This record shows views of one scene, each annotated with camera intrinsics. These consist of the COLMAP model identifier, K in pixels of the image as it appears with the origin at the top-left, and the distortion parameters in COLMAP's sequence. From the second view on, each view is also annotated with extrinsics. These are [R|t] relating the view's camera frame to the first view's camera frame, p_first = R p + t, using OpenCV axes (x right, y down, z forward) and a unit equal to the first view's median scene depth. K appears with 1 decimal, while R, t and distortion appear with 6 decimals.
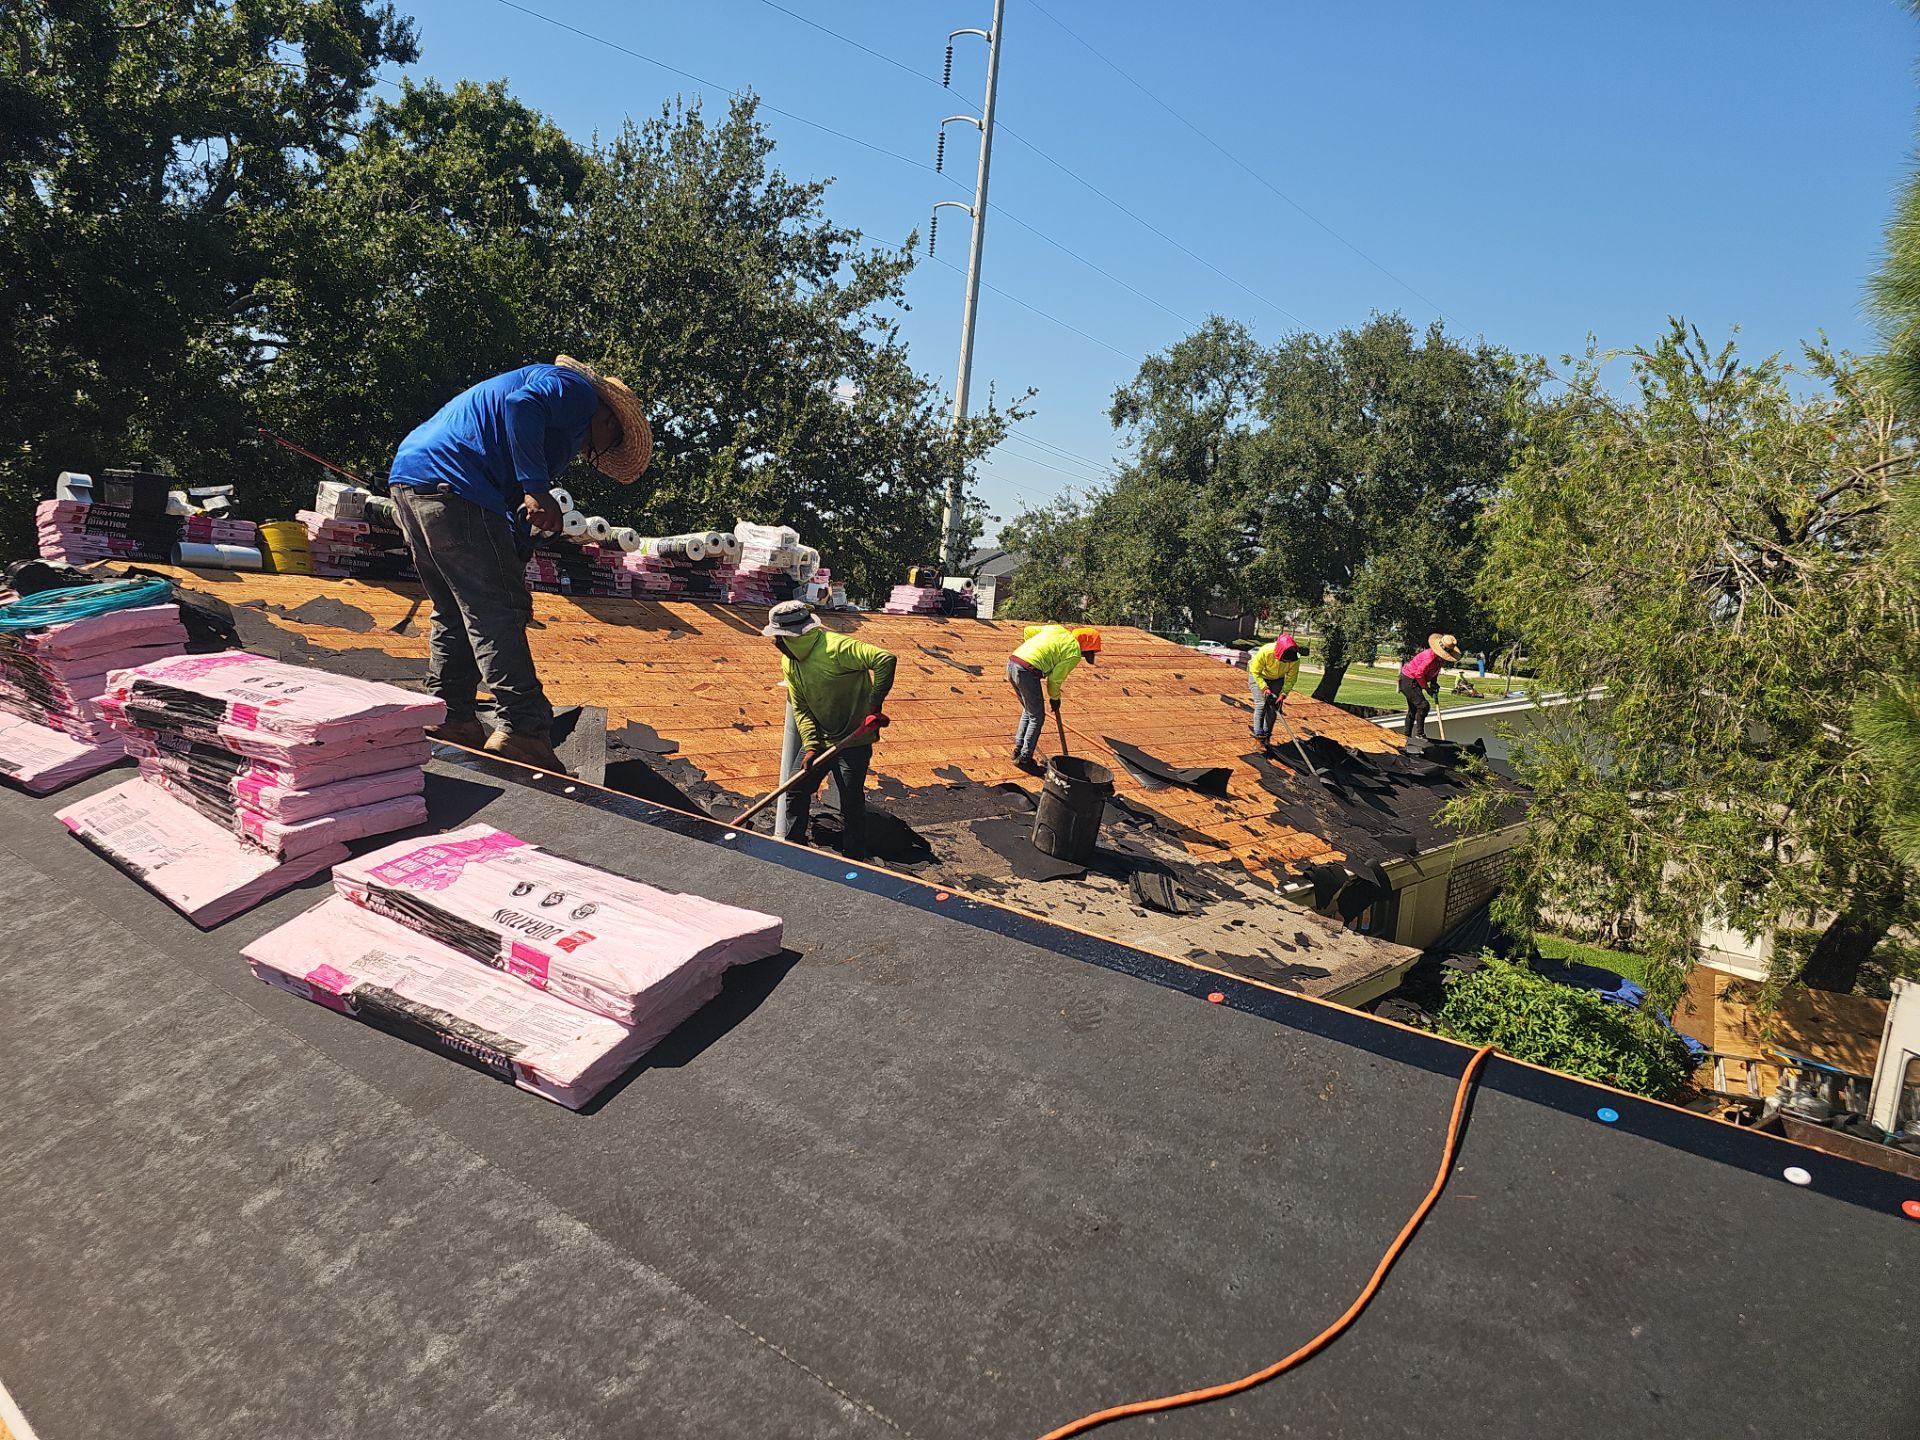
lens RADIAL K [[1286.9, 0, 955.1], [0, 1286.9, 708.7], [0, 0, 1]] dist [0.054922, -0.049634]
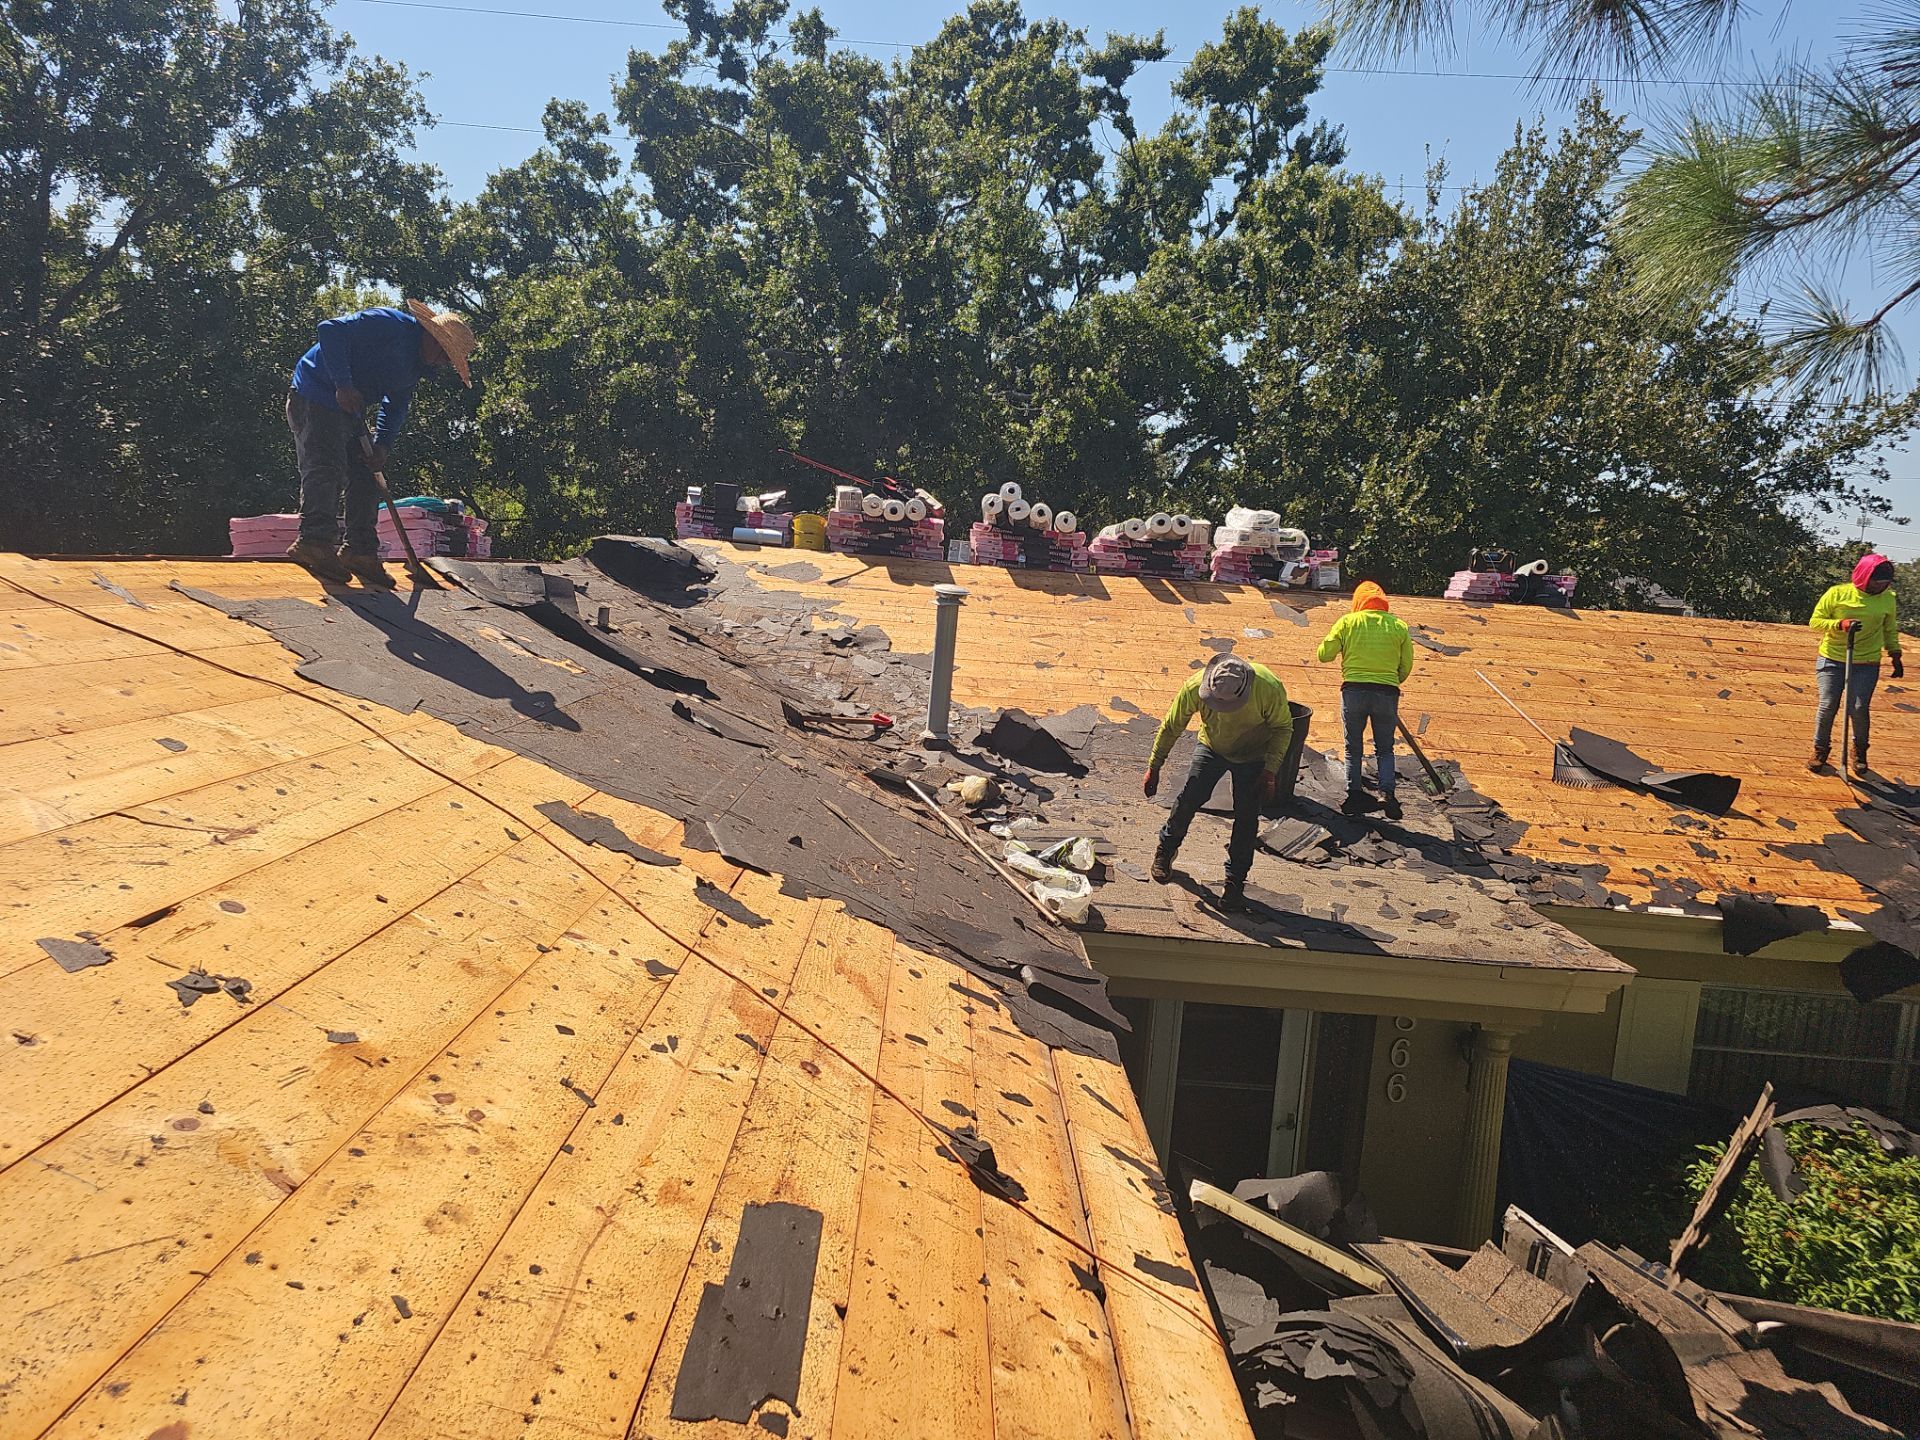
lens RADIAL K [[1286.9, 0, 963.5], [0, 1286.9, 707.6], [0, 0, 1]] dist [0.054922, -0.049634]
pose [[0.640481, 0.038721, -0.766997, 0.568326], [-0.094037, 0.995167, -0.028285, 0.077685], [0.762195, 0.090242, 0.641027, 0.171855]]
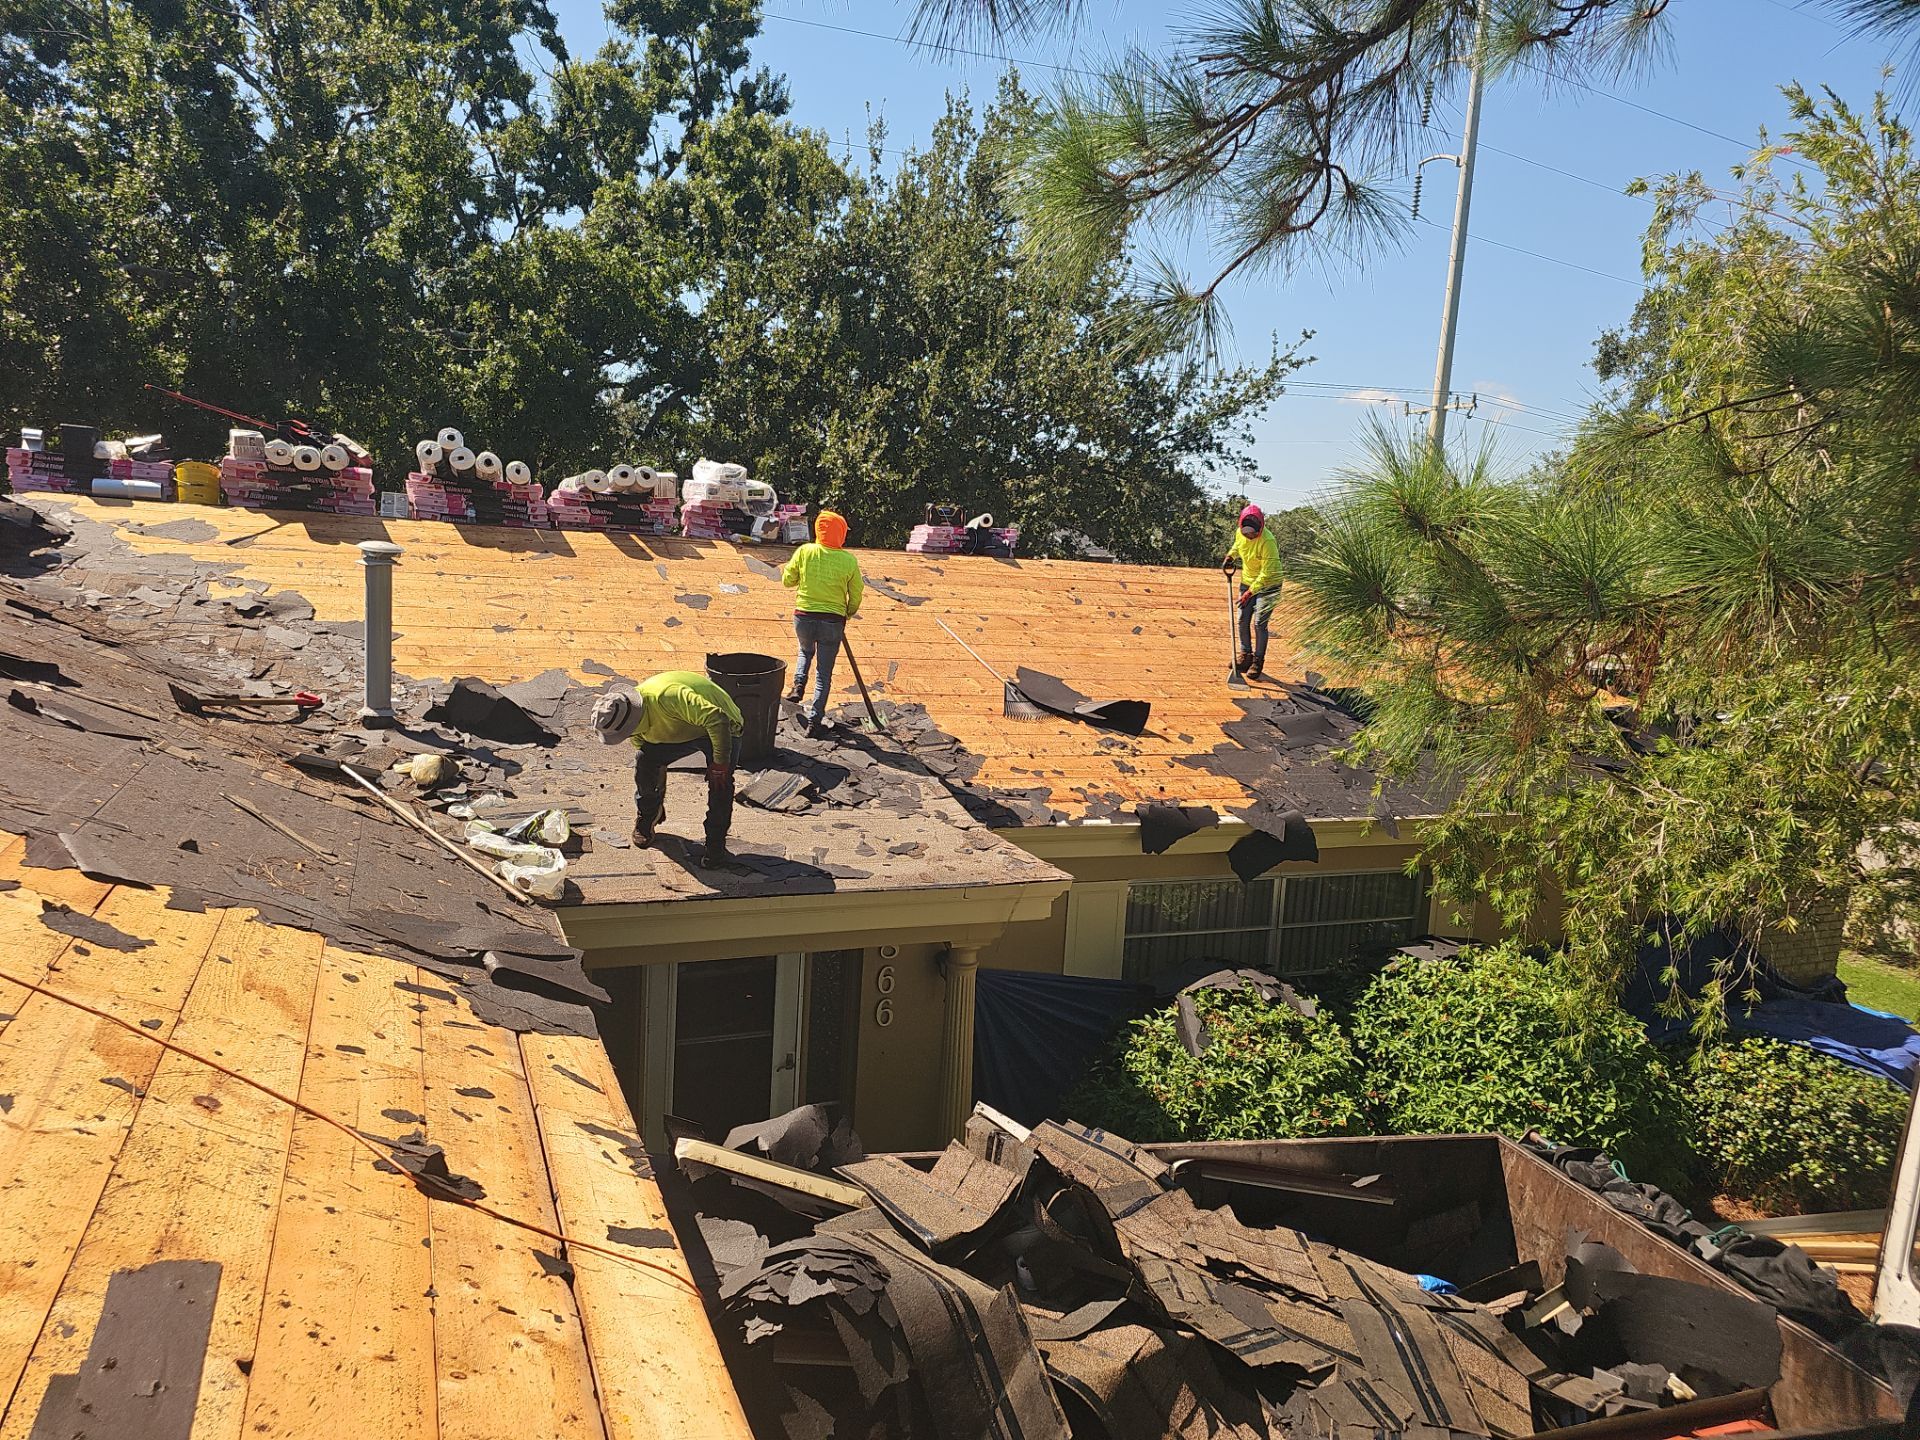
lens RADIAL K [[1286.9, 0, 974.3], [0, 1286.9, 738.8], [0, 0, 1]] dist [0.054922, -0.049634]
pose [[0.883654, 0.020979, -0.467669, 0.579311], [-0.021846, 0.999755, 0.003570, 0.079028], [0.467630, 0.007062, 0.883896, 0.191848]]
